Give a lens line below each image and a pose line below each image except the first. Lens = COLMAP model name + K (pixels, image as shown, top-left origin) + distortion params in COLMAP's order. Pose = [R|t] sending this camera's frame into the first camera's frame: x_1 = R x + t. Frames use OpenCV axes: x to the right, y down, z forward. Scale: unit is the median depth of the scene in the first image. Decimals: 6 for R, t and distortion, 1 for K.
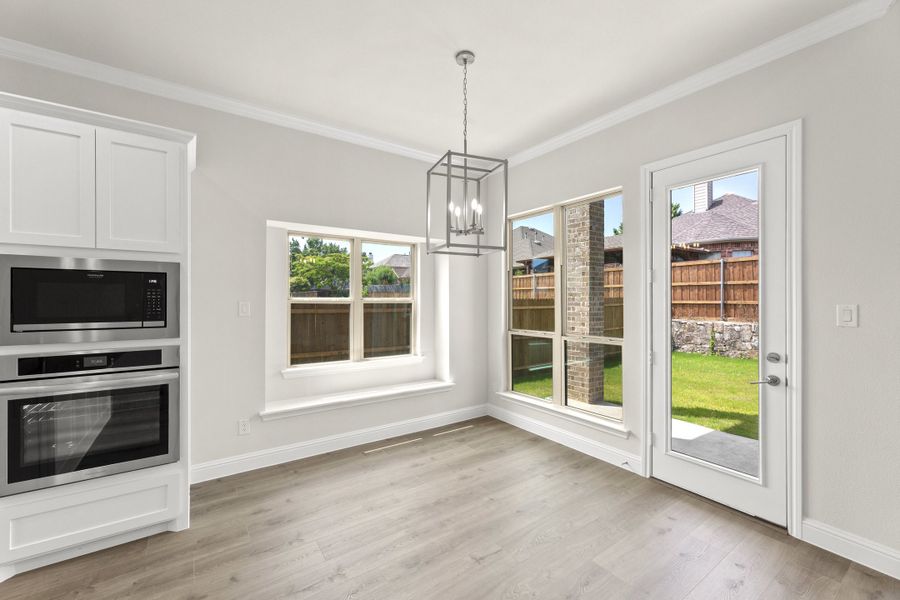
lens RADIAL K [[365.7, 0, 443.7], [0, 365.7, 299.1], [0, 0, 1]] dist [-0.000182, 0.000054]
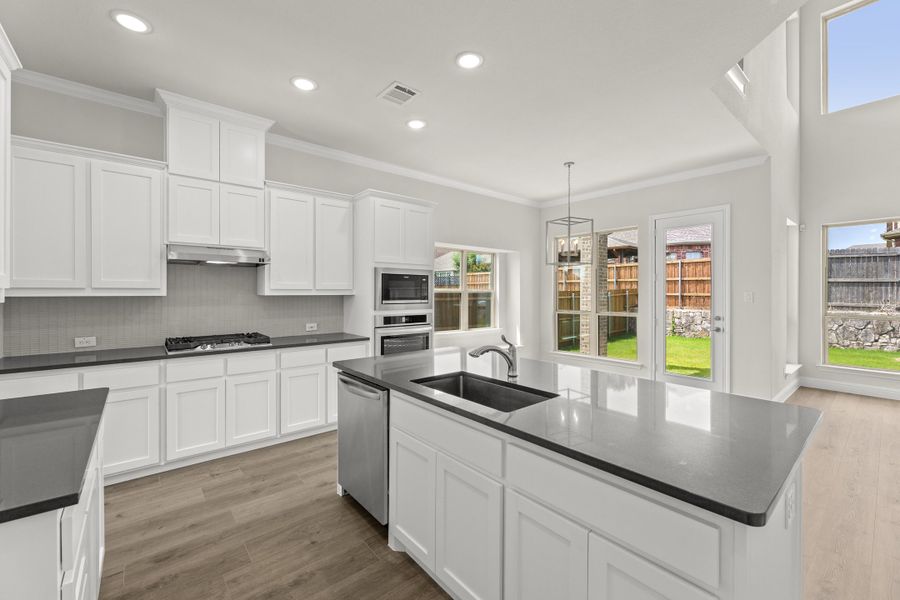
lens RADIAL K [[367.0, 0, 437.0], [0, 367.0, 292.8], [0, 0, 1]] dist [-0.011701, -0.000019]
pose [[0.996968, 0.001825, 0.077786, -0.471667], [-0.001918, 0.999998, 0.001127, 0.010548], [-0.077783, -0.001273, 0.996969, -0.522211]]
